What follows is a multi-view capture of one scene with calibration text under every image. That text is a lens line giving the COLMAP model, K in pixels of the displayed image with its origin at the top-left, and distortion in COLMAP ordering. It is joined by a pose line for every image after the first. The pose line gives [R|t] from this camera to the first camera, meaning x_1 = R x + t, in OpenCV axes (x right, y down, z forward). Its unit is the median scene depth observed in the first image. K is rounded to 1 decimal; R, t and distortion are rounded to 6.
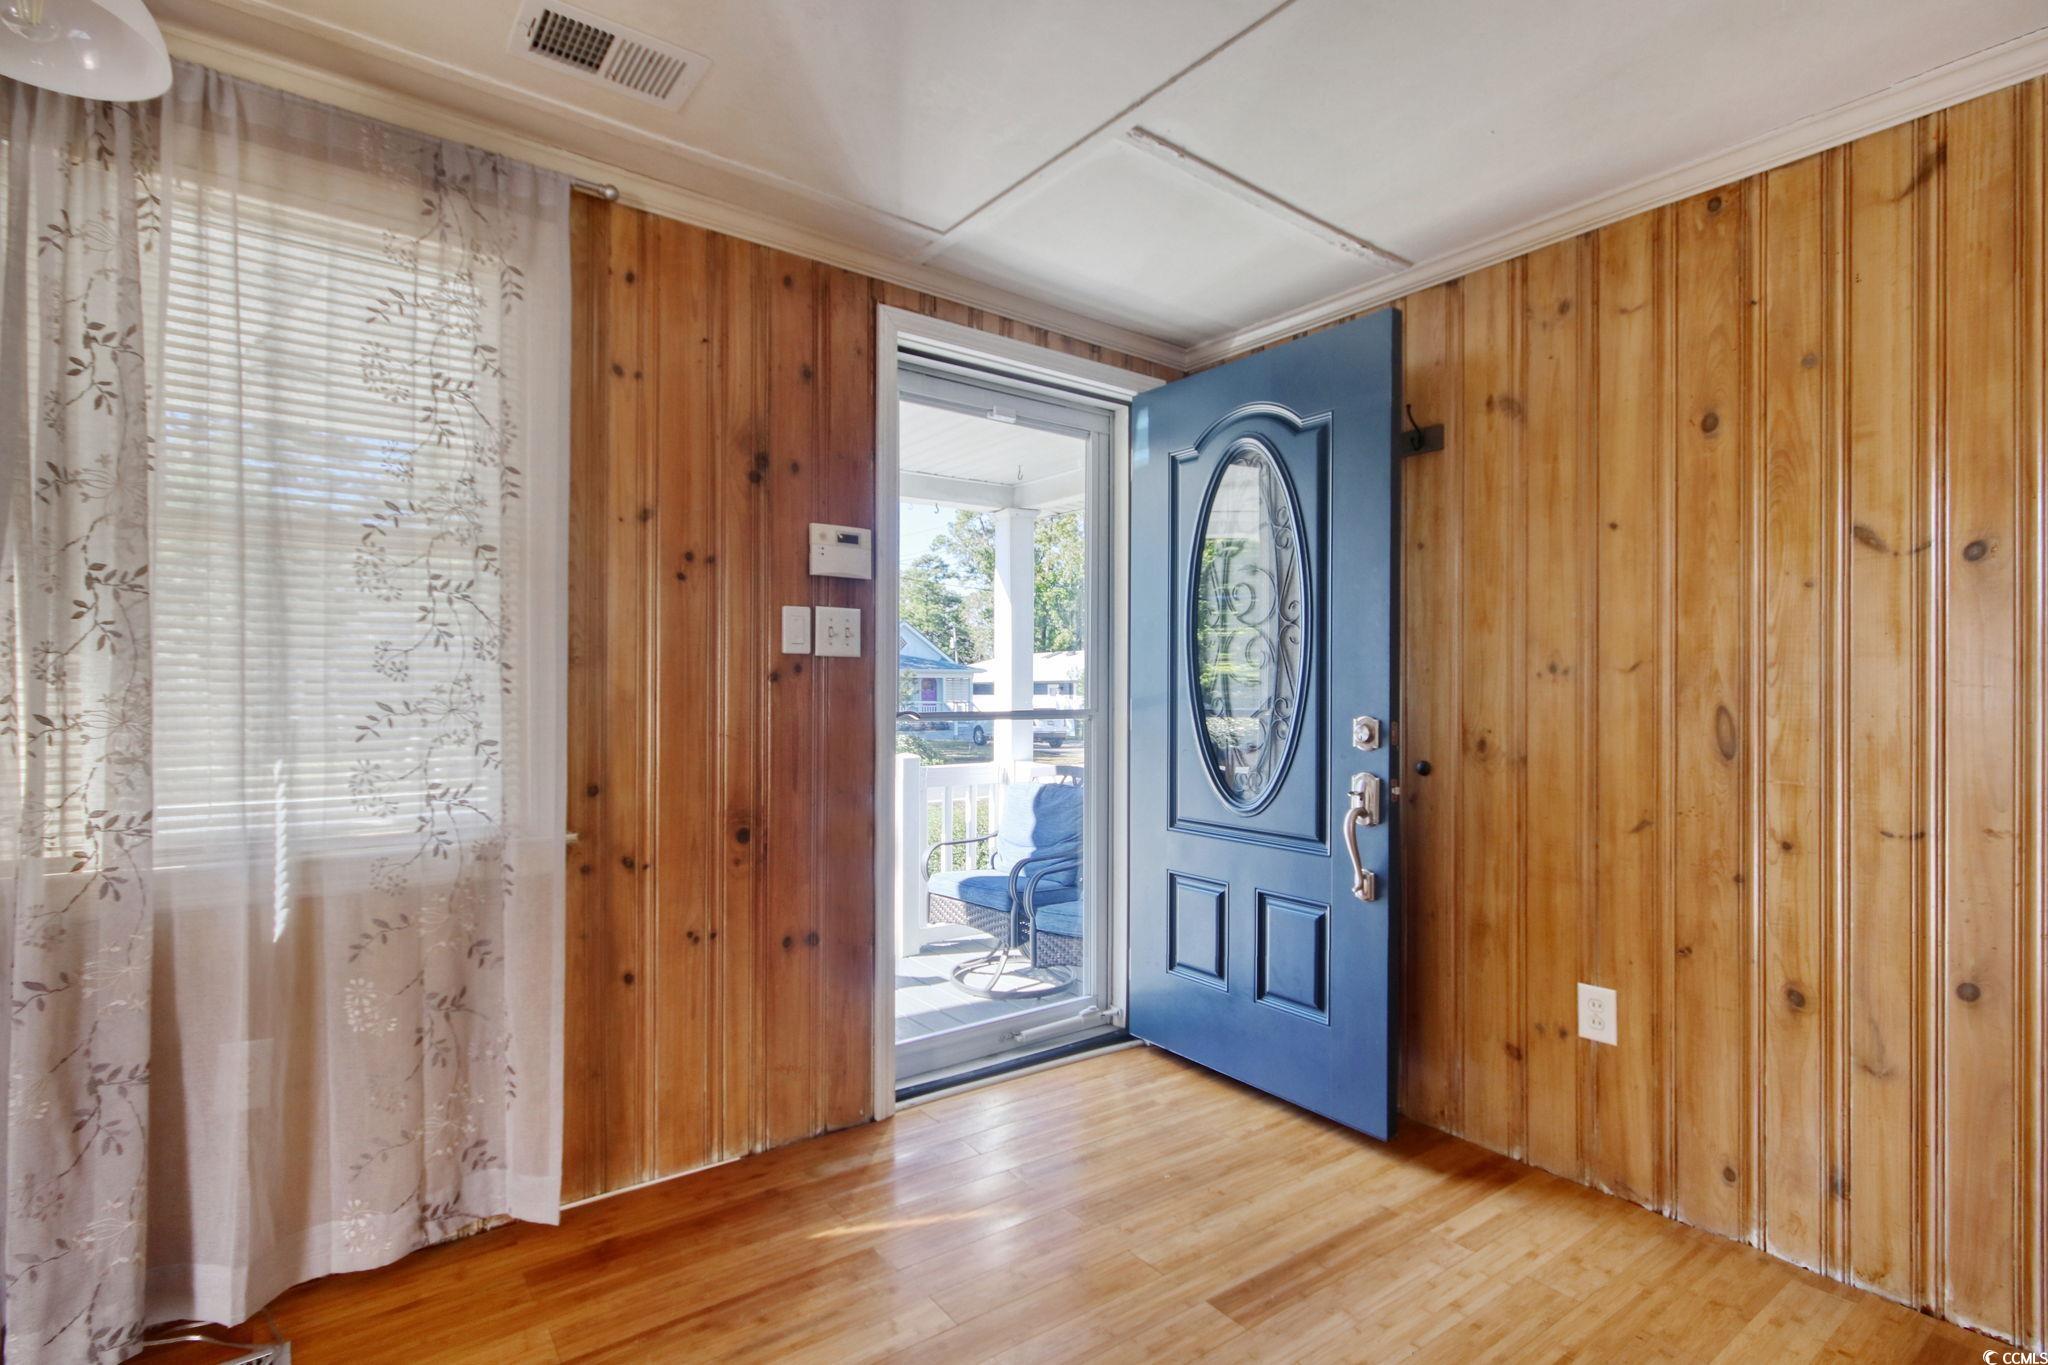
lens RADIAL K [[948.1, 0, 1021.2], [0, 948.1, 704.8], [0, 0, 1]] dist [0.000207, 0.000138]
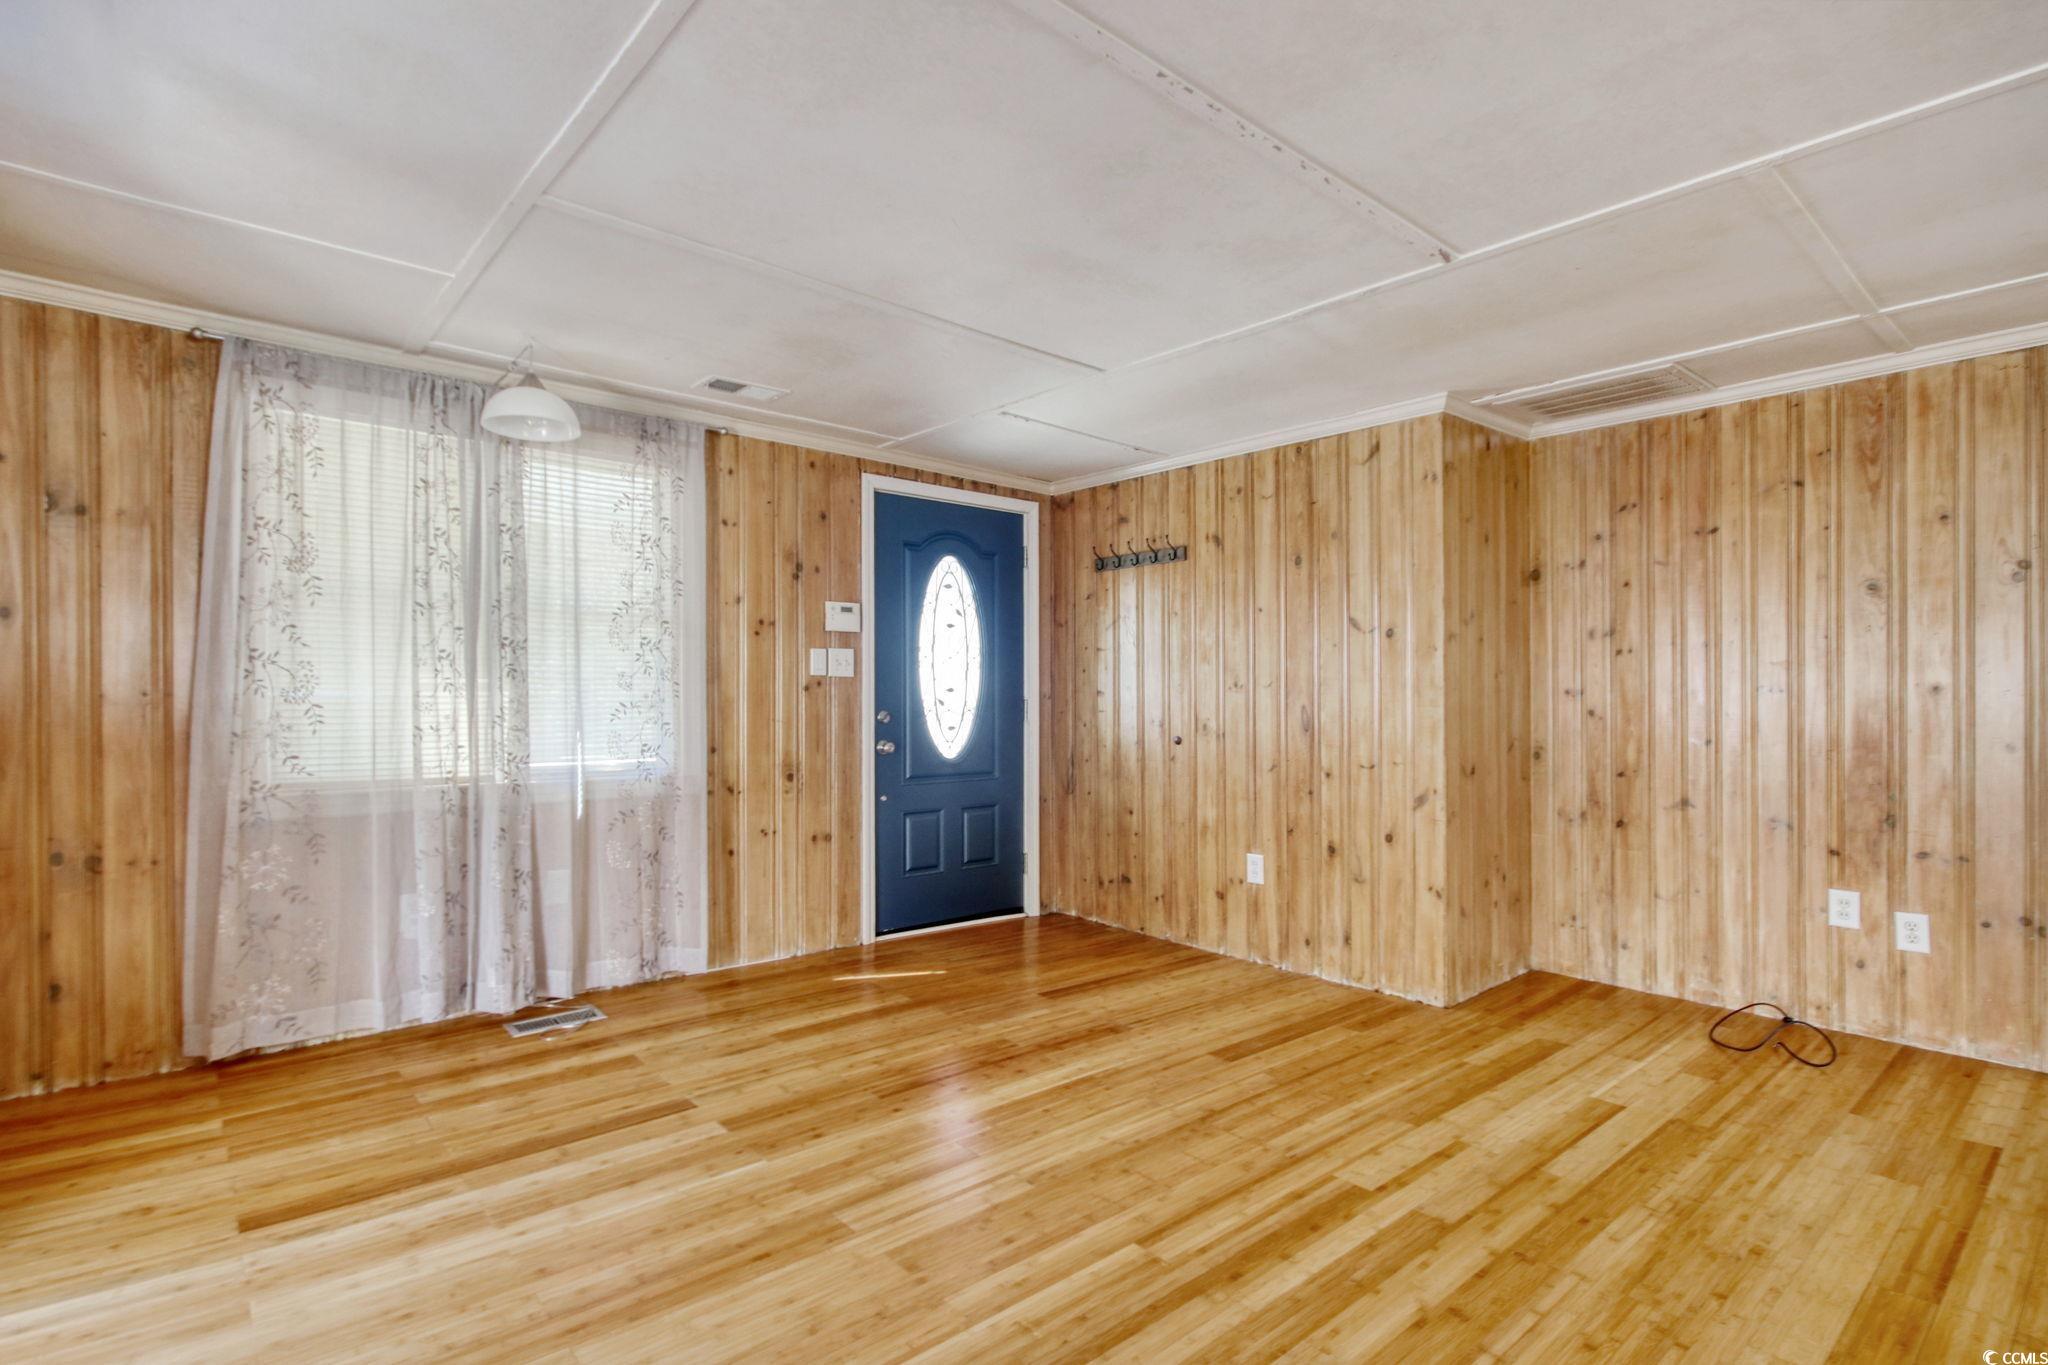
lens RADIAL K [[927.5, 0, 1046.0], [0, 927.5, 713.2], [0, 0, 1]] dist [0.000125, 0.000195]
pose [[0.994949, -0.001332, 0.100376, 0.012738], [0.000457, 0.999962, 0.008734, 0.001150], [-0.100384, -0.008644, 0.994911, -0.846725]]
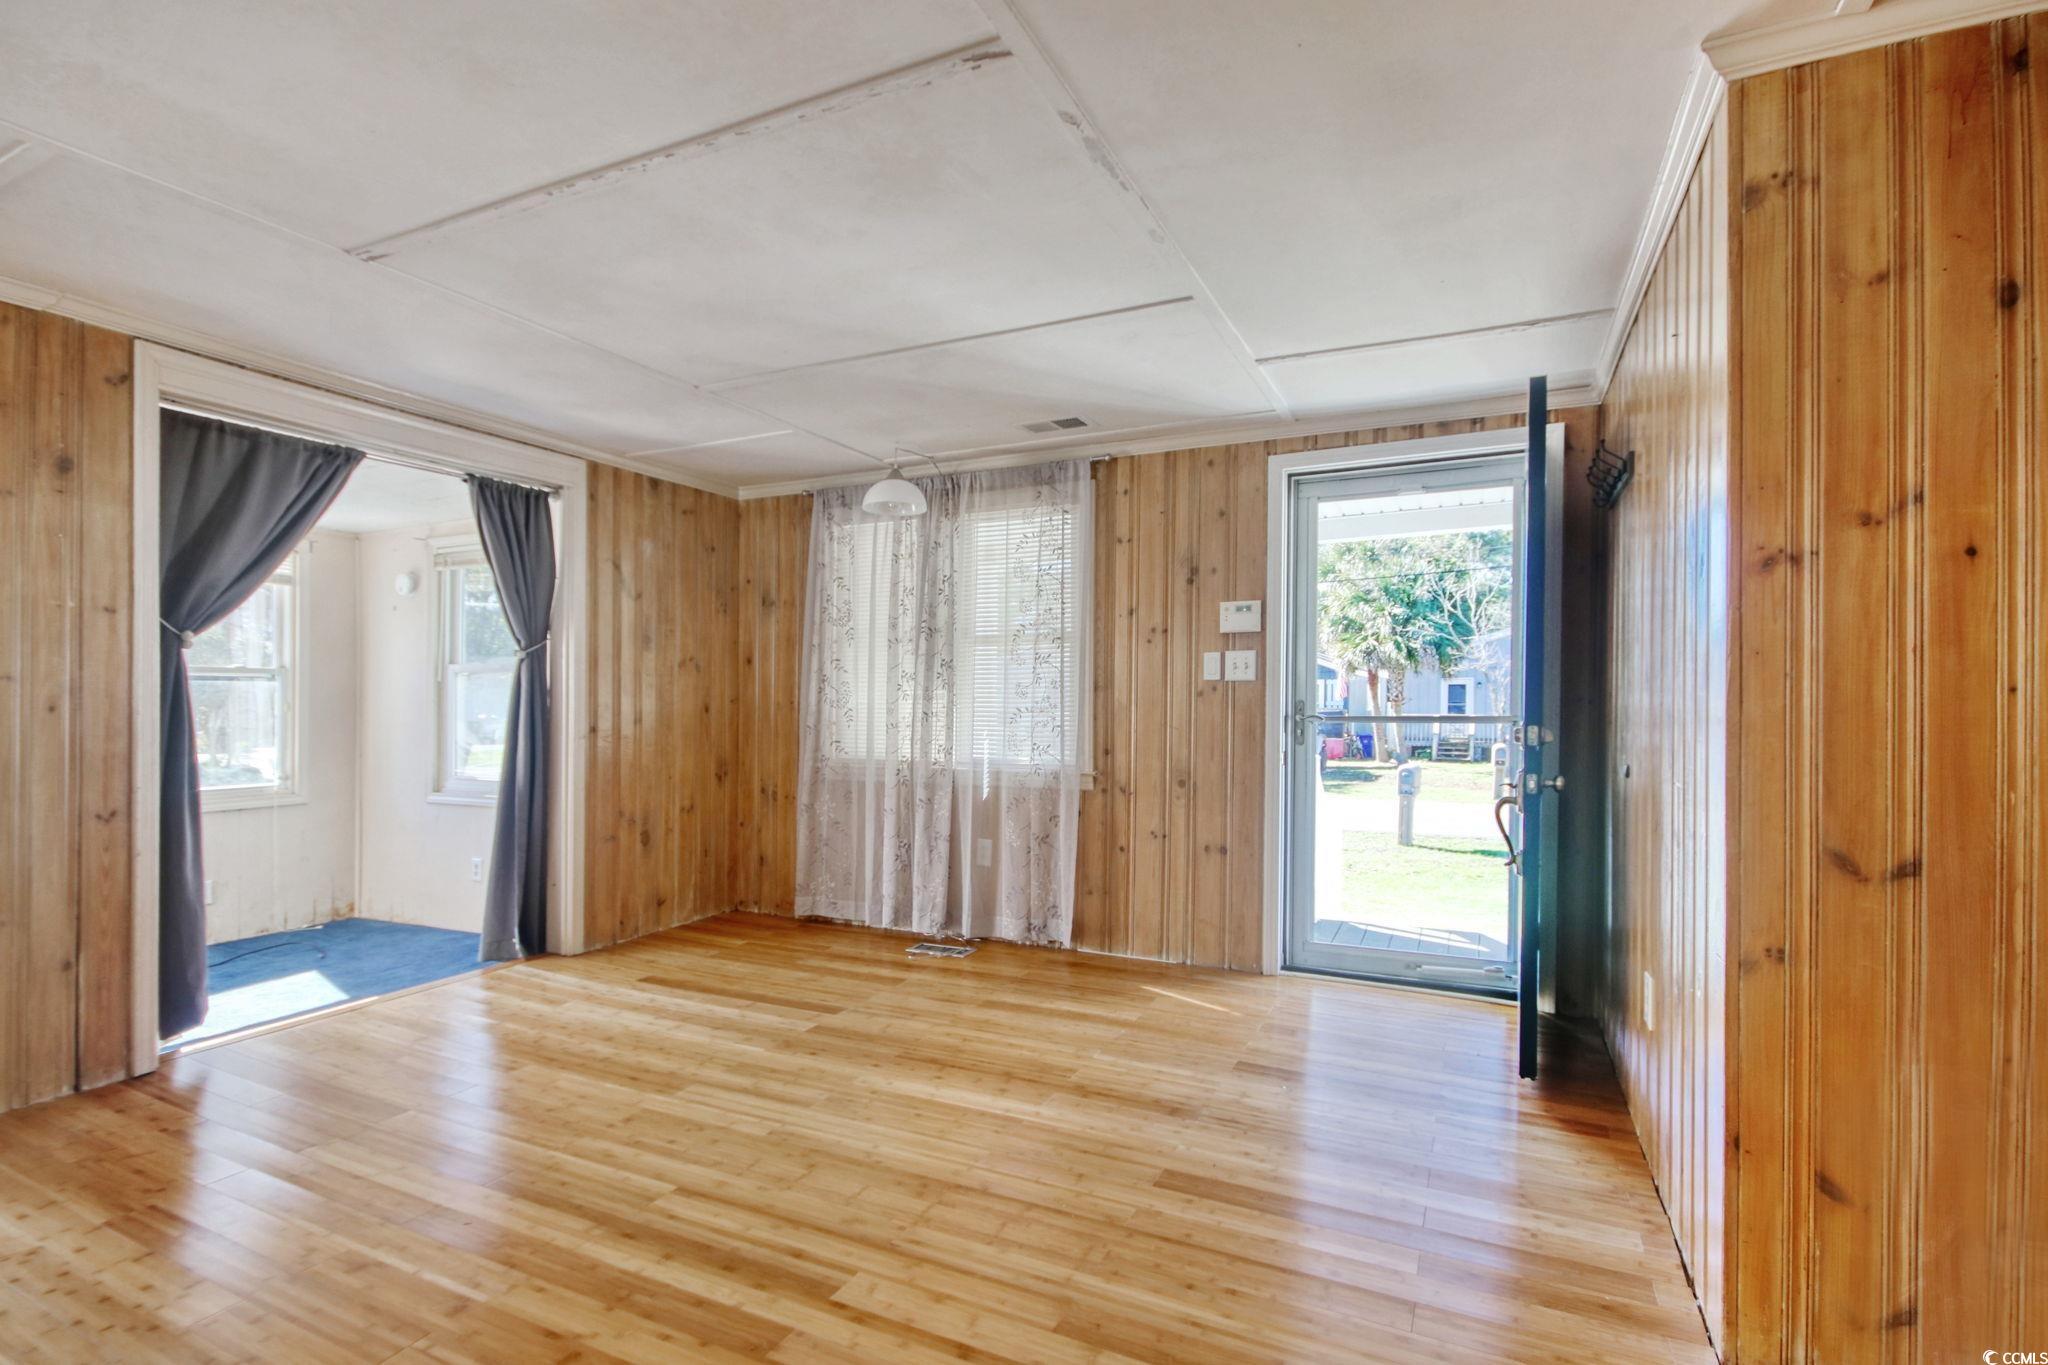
lens RADIAL K [[1033.2, 0, 1094.0], [0, 1033.2, 713.4], [0, 0, 1]] dist [-0.001567, 0.000254]
pose [[0.510582, 0.003843, -0.859820, 1.391589], [-0.006652, 0.999978, 0.000519, 0.006946], [0.859803, 0.005454, 0.510596, -0.143415]]
